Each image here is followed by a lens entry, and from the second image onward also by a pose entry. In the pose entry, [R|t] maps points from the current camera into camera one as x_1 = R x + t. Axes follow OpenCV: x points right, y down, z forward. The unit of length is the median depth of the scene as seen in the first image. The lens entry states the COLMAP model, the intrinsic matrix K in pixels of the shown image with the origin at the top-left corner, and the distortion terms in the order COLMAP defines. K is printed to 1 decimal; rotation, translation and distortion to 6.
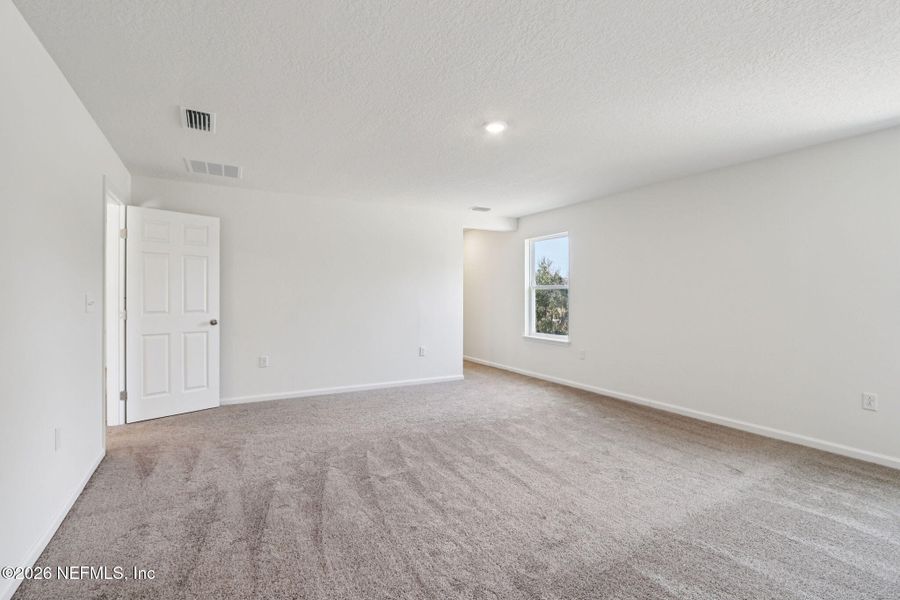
lens RADIAL K [[416.5, 0, 445.2], [0, 416.5, 297.4], [0, 0, 1]] dist [-0.022103, 0.001502]
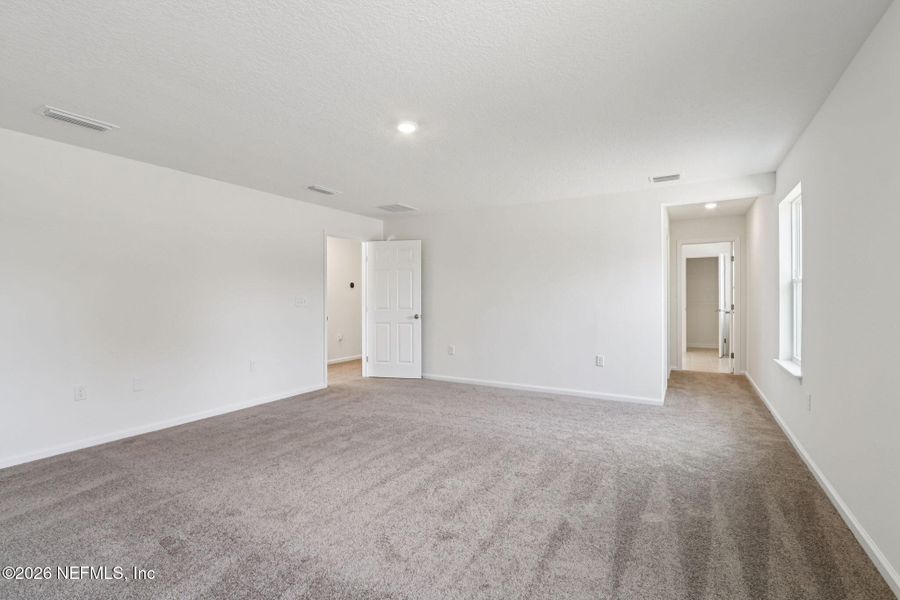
lens RADIAL K [[416.5, 0, 445.2], [0, 416.5, 297.4], [0, 0, 1]] dist [-0.022103, 0.001502]
pose [[0.504936, -0.003860, -0.863148, 0.900791], [0.000651, 0.999991, -0.004091, 0.003146], [0.863156, 0.001503, 0.504935, 0.503245]]
